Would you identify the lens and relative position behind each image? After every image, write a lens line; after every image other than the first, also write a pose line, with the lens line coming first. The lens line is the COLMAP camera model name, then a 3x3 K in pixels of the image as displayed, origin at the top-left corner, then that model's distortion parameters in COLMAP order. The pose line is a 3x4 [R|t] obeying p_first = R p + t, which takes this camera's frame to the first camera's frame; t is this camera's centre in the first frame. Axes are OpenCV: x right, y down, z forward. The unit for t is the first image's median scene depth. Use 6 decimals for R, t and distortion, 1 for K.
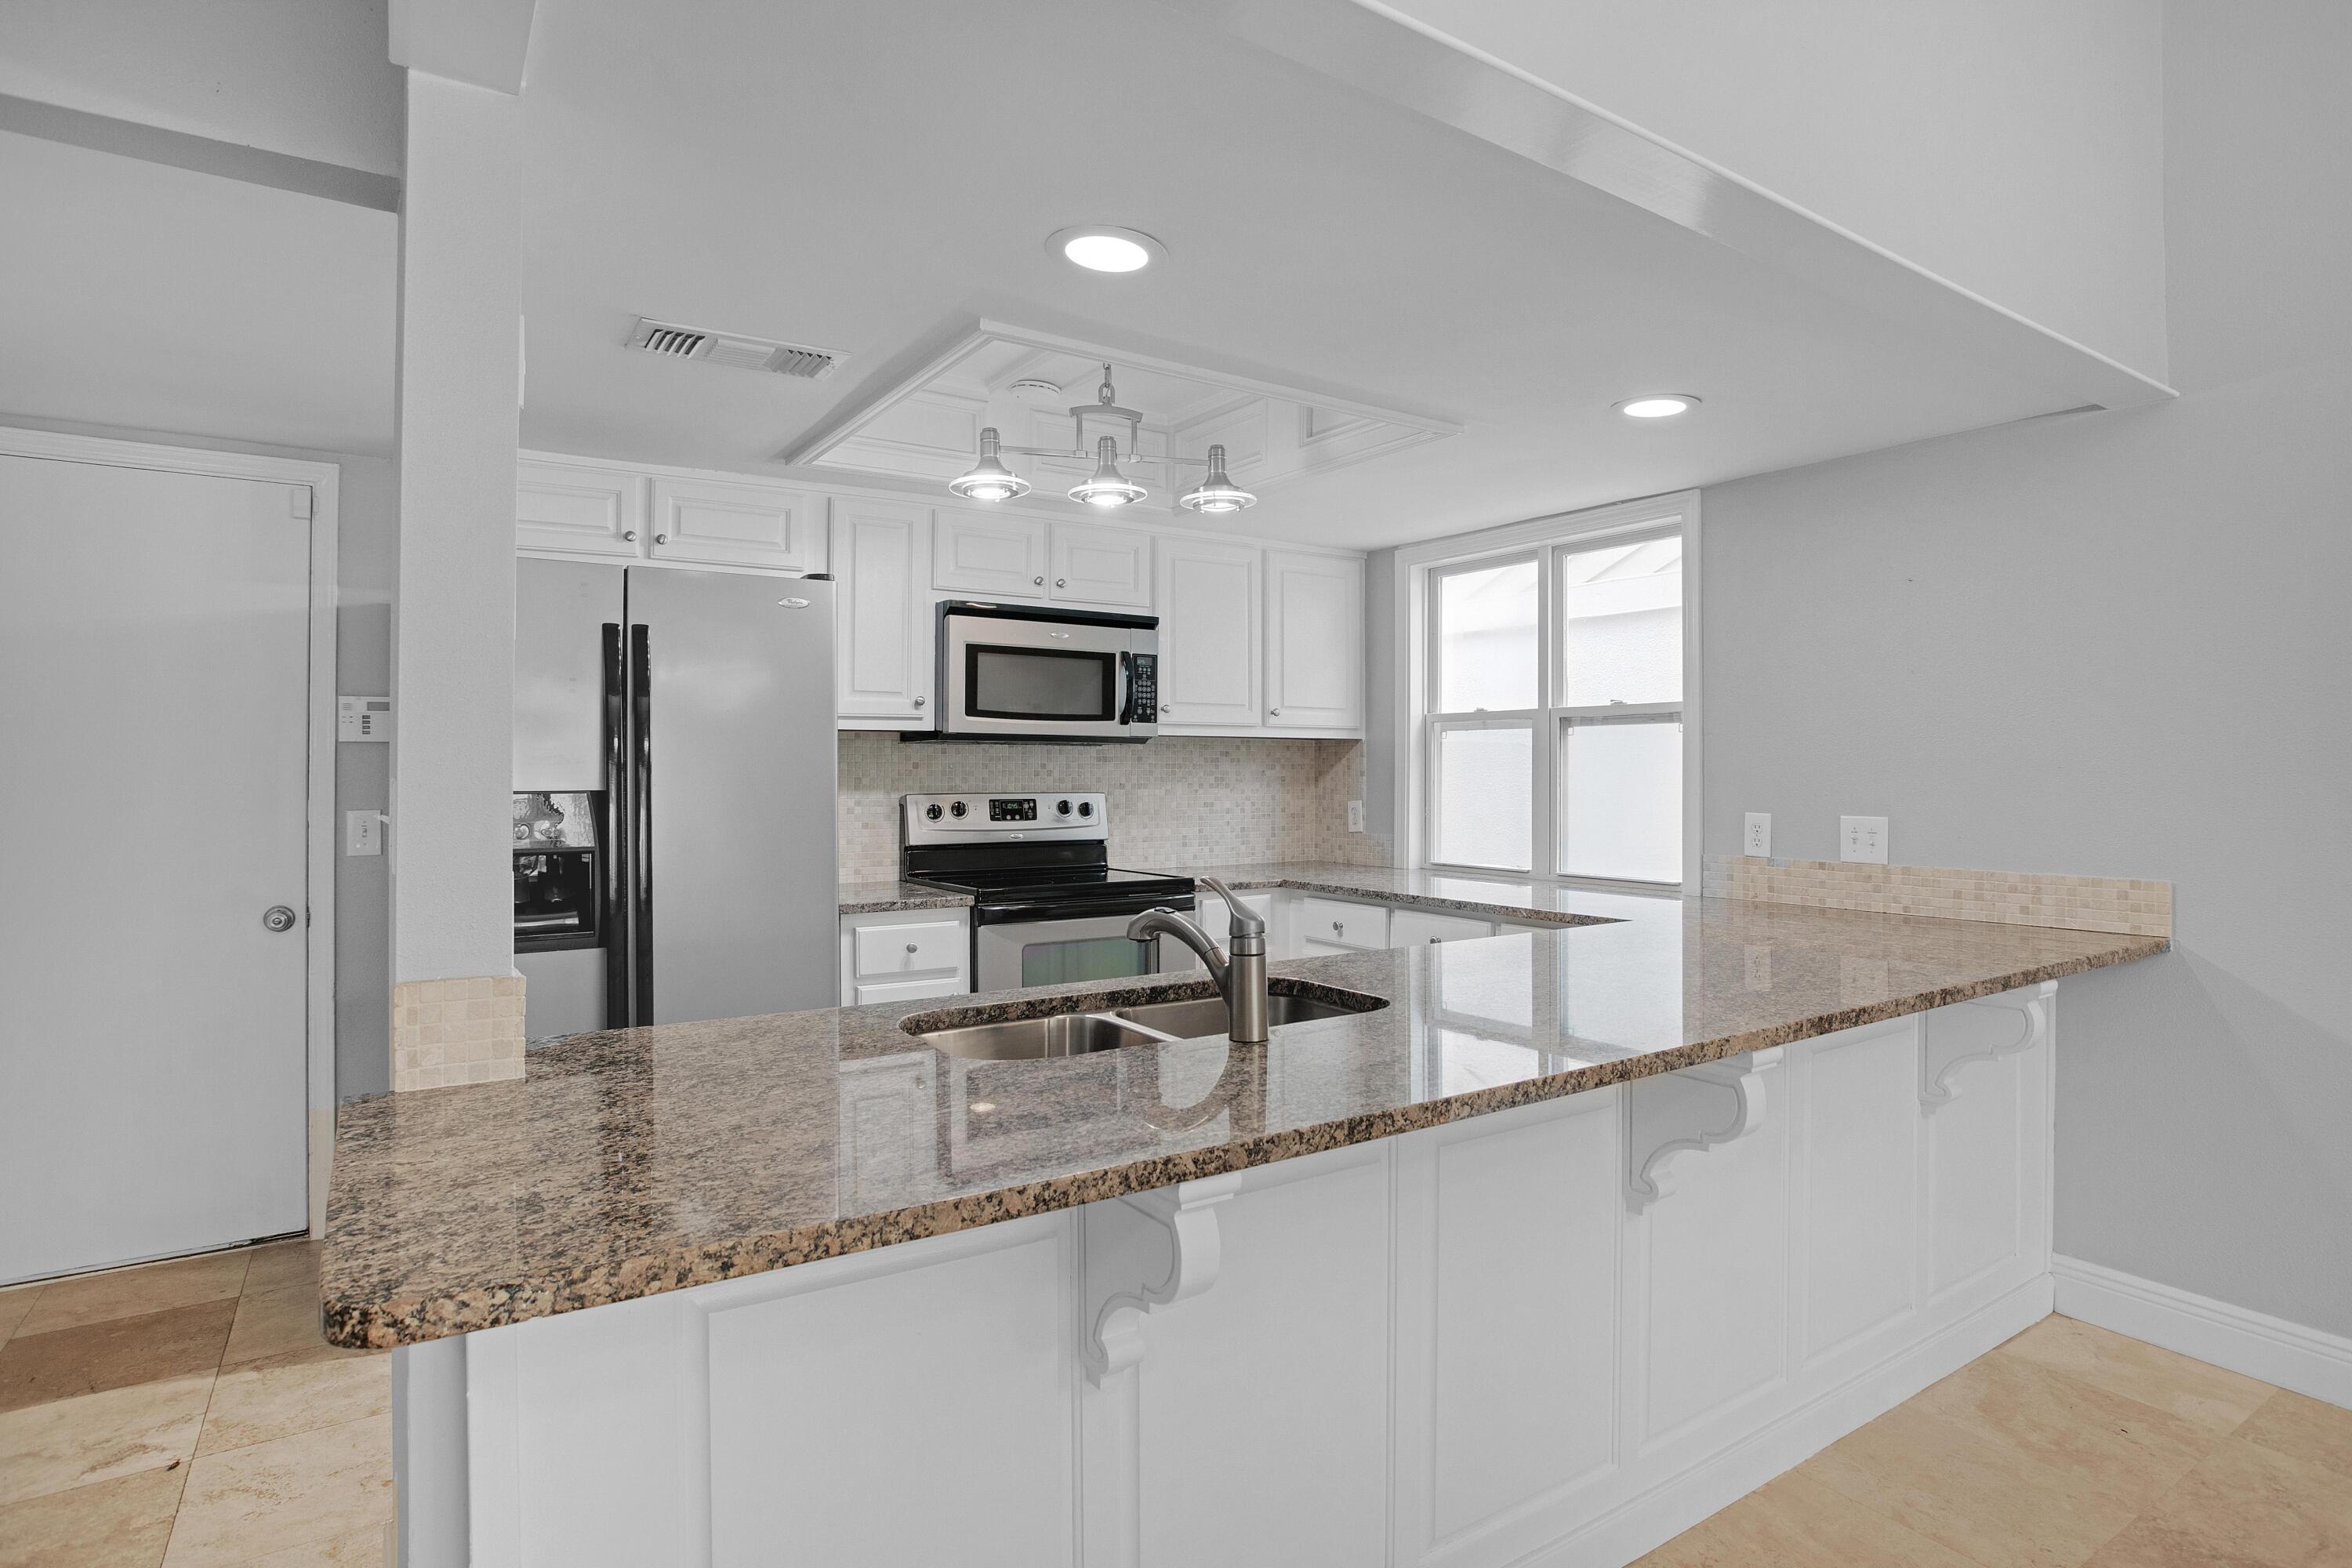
lens RADIAL K [[1221.3, 0, 1202.7], [0, 1221.3, 761.7], [0, 0, 1]] dist [-0.060951, 0.028504]
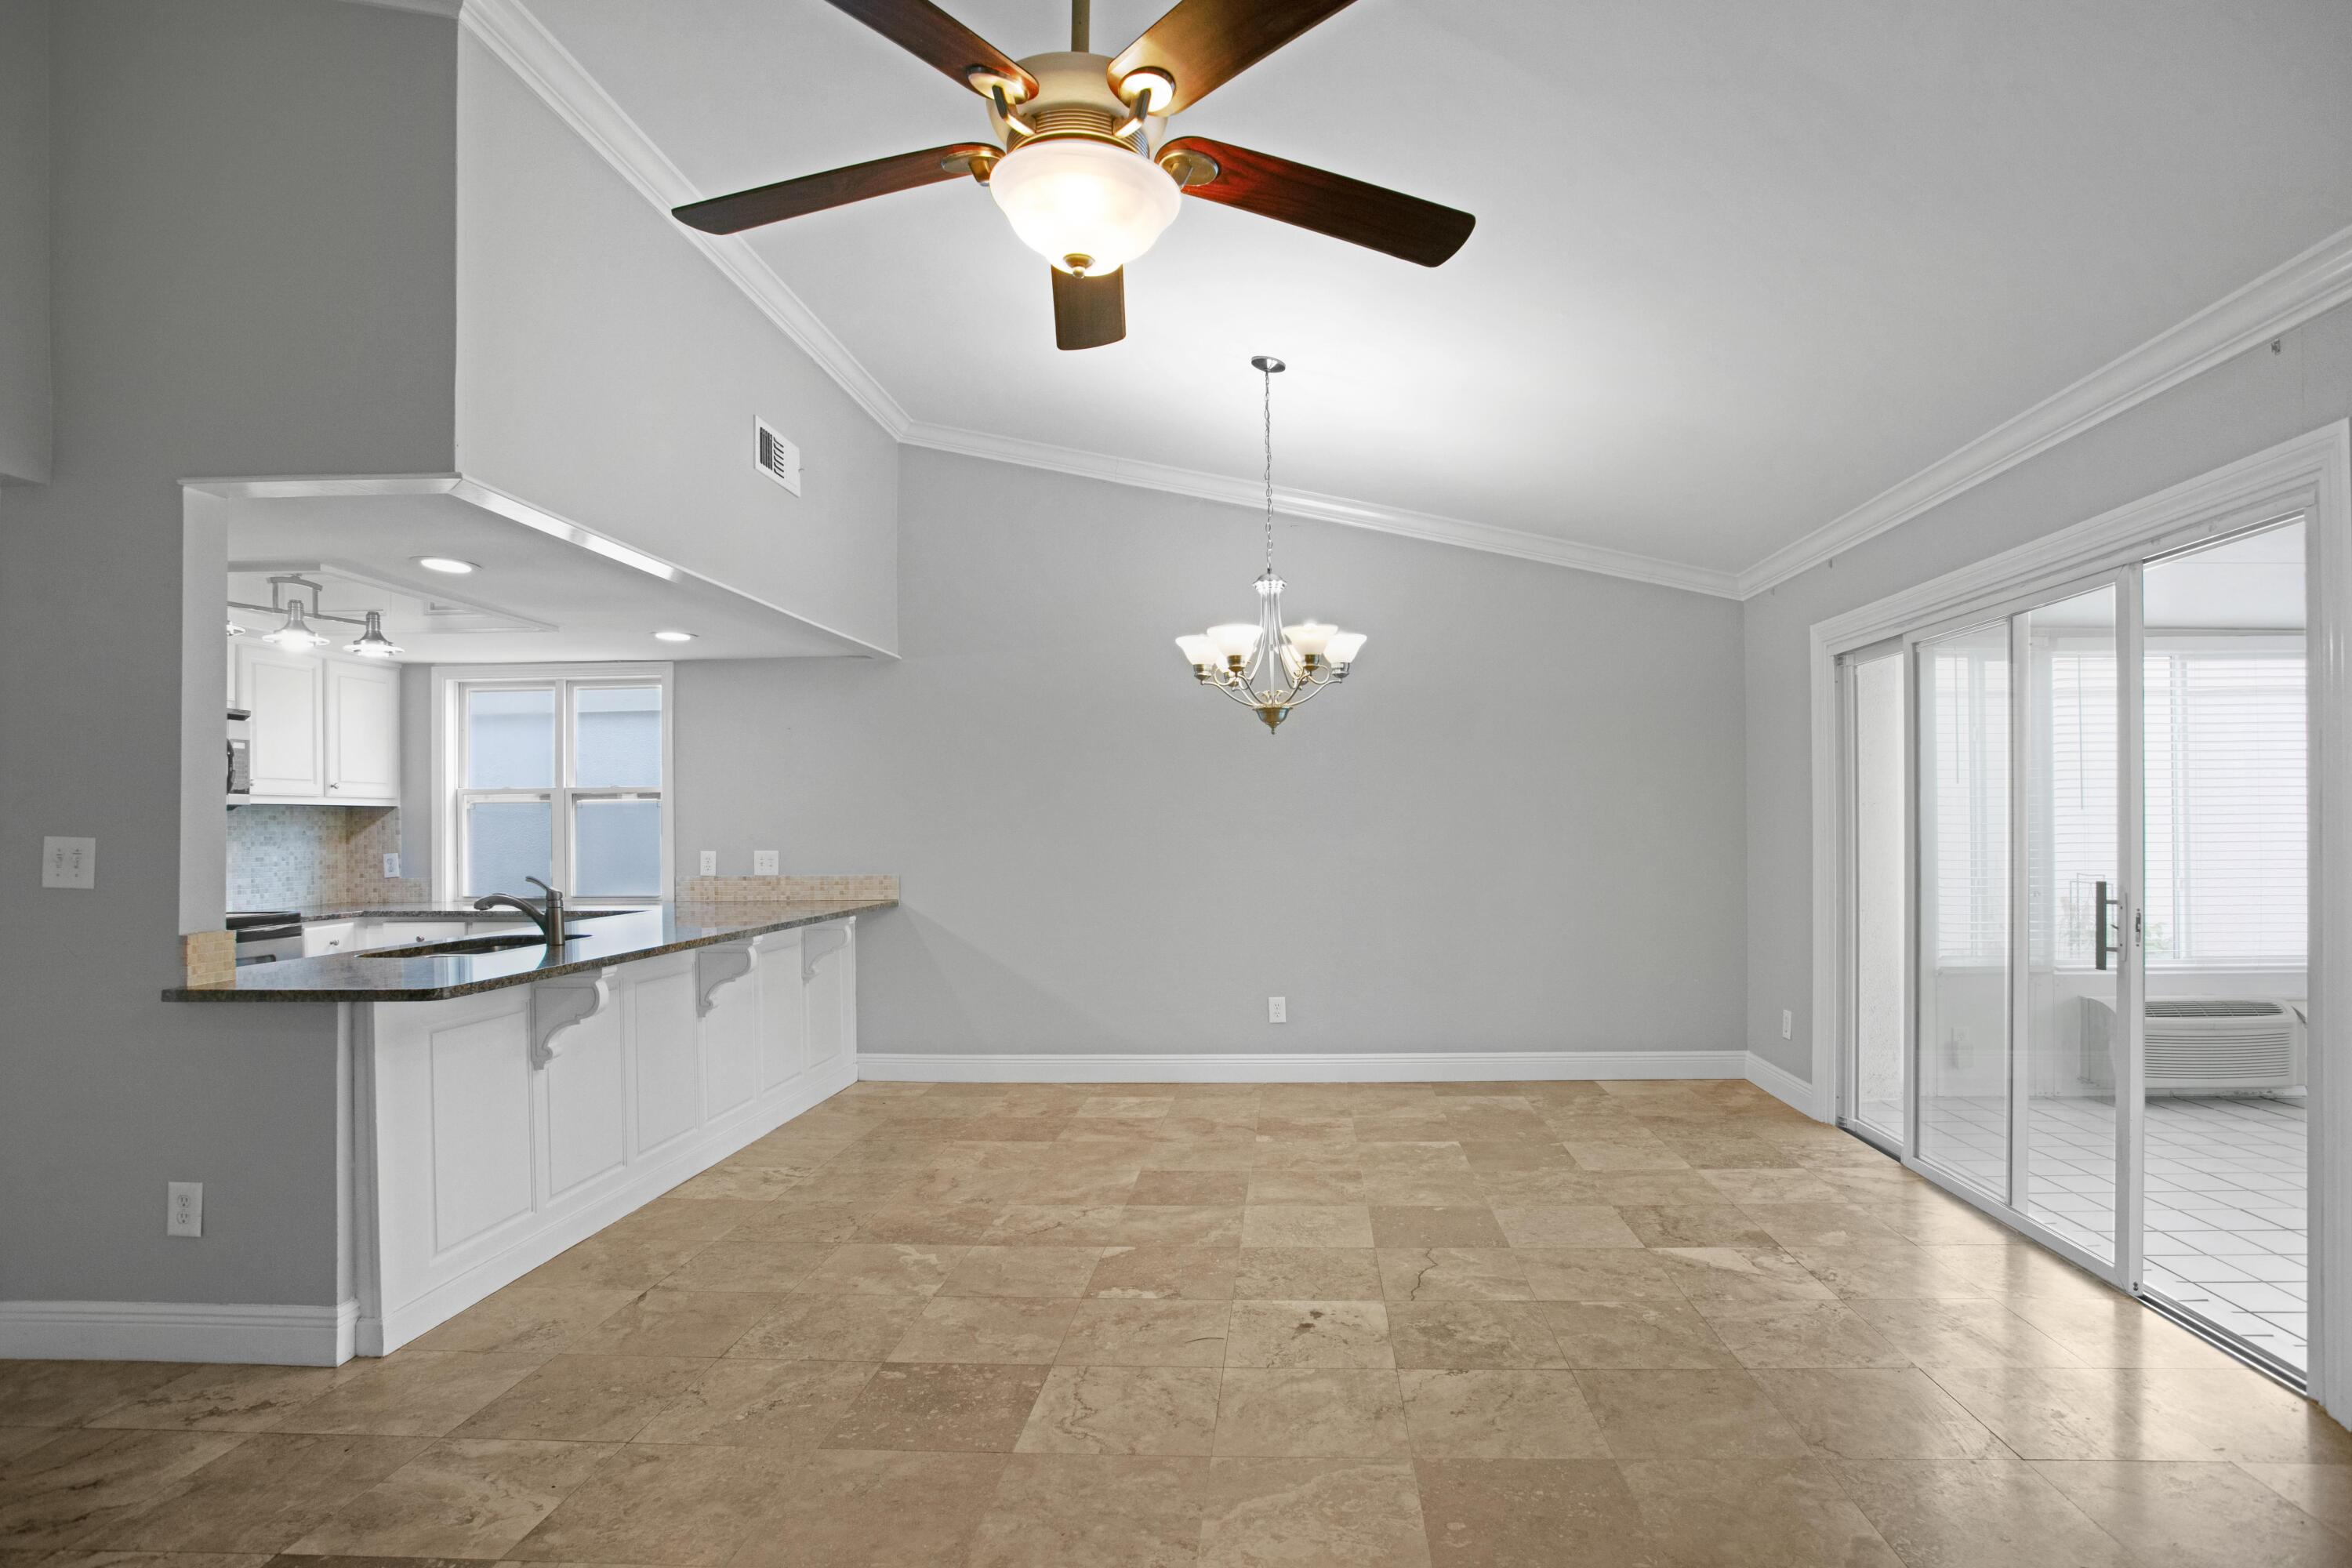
lens RADIAL K [[1161.4, 0, 1213.8], [0, 1161.4, 817.1], [0, 0, 1]] dist [-0.082424, 0.049017]
pose [[0.600969, -0.001486, 0.799271, -0.377989], [0.003966, 0.999992, -0.001123, -0.002440], [-0.799263, 0.003845, 0.600970, -0.522260]]
